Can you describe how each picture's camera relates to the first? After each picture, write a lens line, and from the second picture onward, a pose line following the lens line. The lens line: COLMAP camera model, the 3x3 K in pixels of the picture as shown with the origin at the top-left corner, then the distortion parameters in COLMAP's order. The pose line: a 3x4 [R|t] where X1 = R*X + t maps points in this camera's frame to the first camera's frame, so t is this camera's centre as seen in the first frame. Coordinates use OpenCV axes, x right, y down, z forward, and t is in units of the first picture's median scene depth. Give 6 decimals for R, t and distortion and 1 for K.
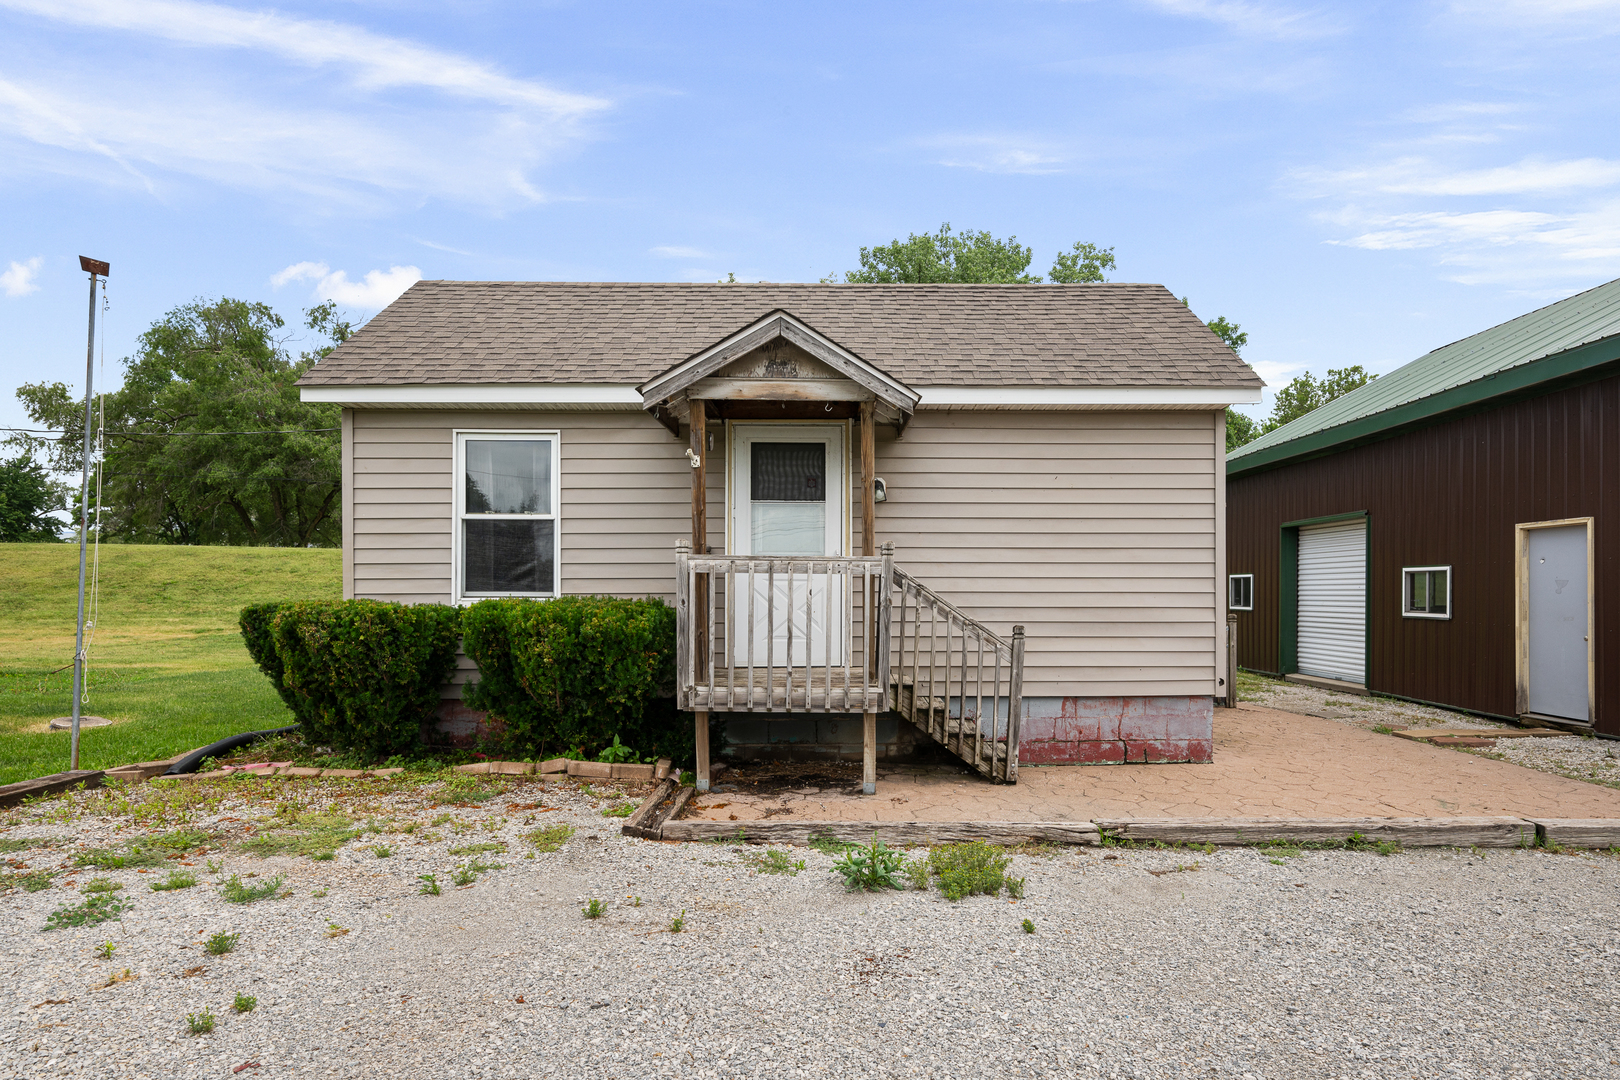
lens RADIAL K [[955.3, 0, 874.8], [0, 955.3, 587.5], [0, 0, 1]] dist [0.005695, -0.006935]
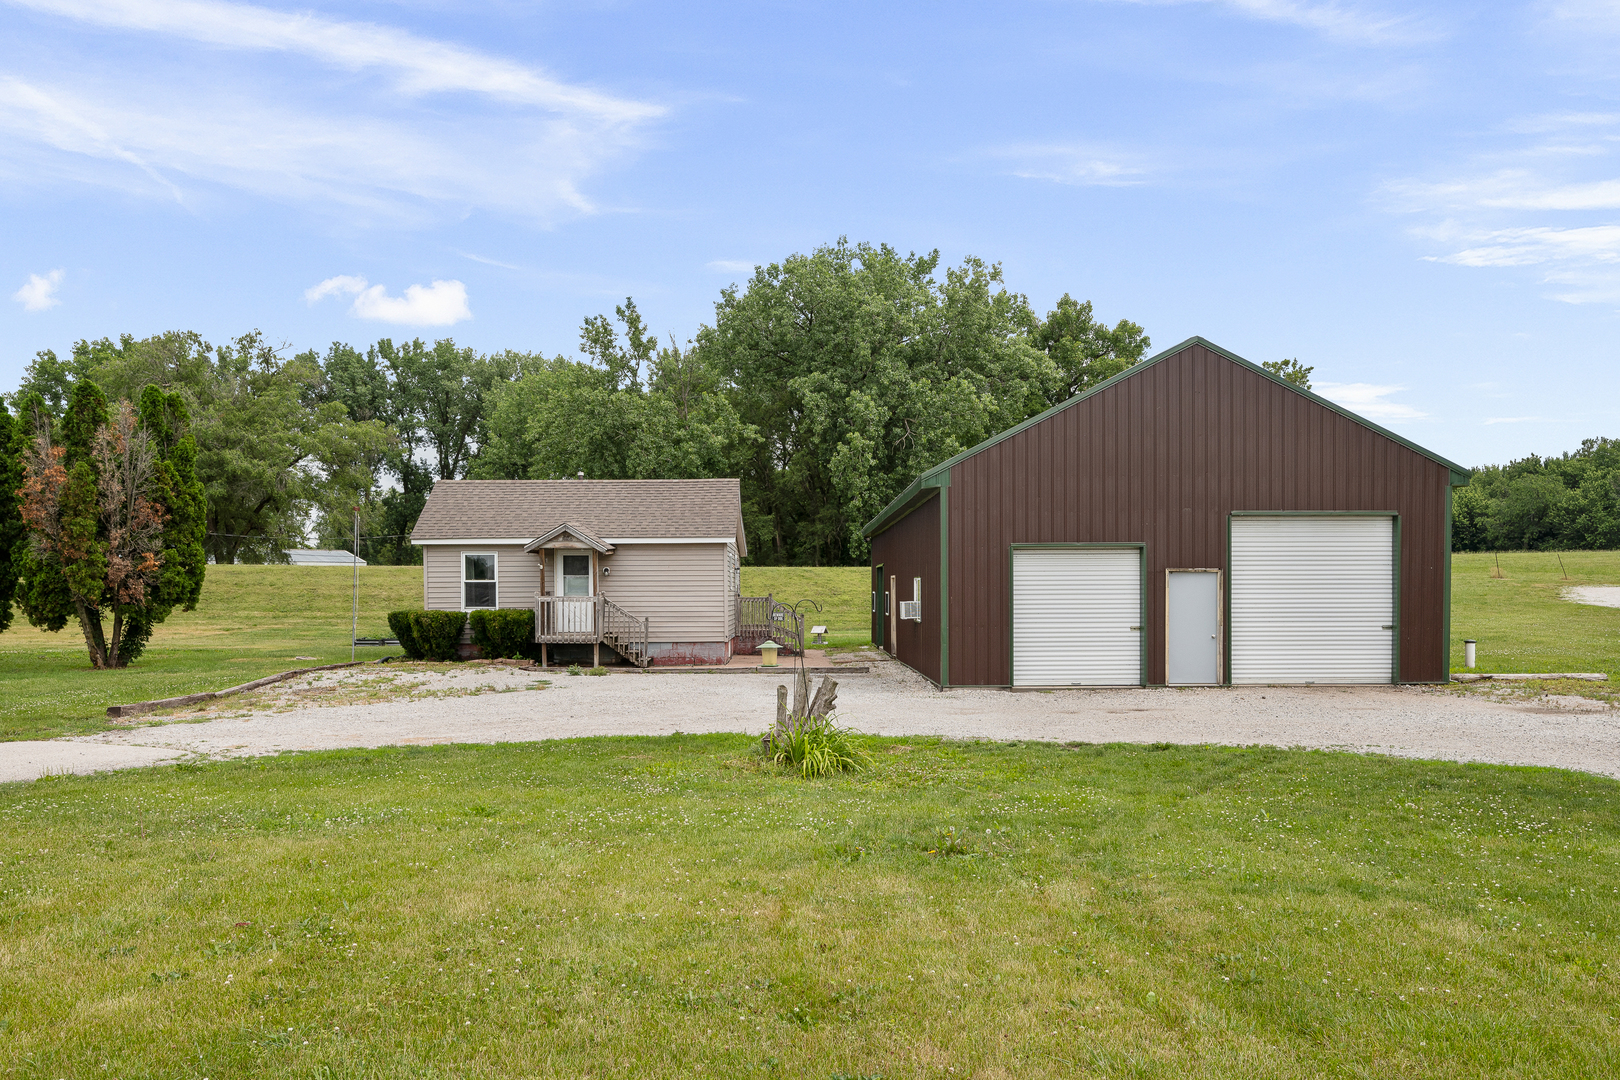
lens RADIAL K [[1108.1, 0, 847.7], [0, 1108.1, 605.2], [0, 0, 1]] dist [-0.003385, 0.000124]
pose [[0.999809, -0.003545, 0.019198, 0.673989], [0.003213, 0.999845, 0.017295, -0.055568], [-0.019256, -0.017230, 0.999666, -2.404615]]
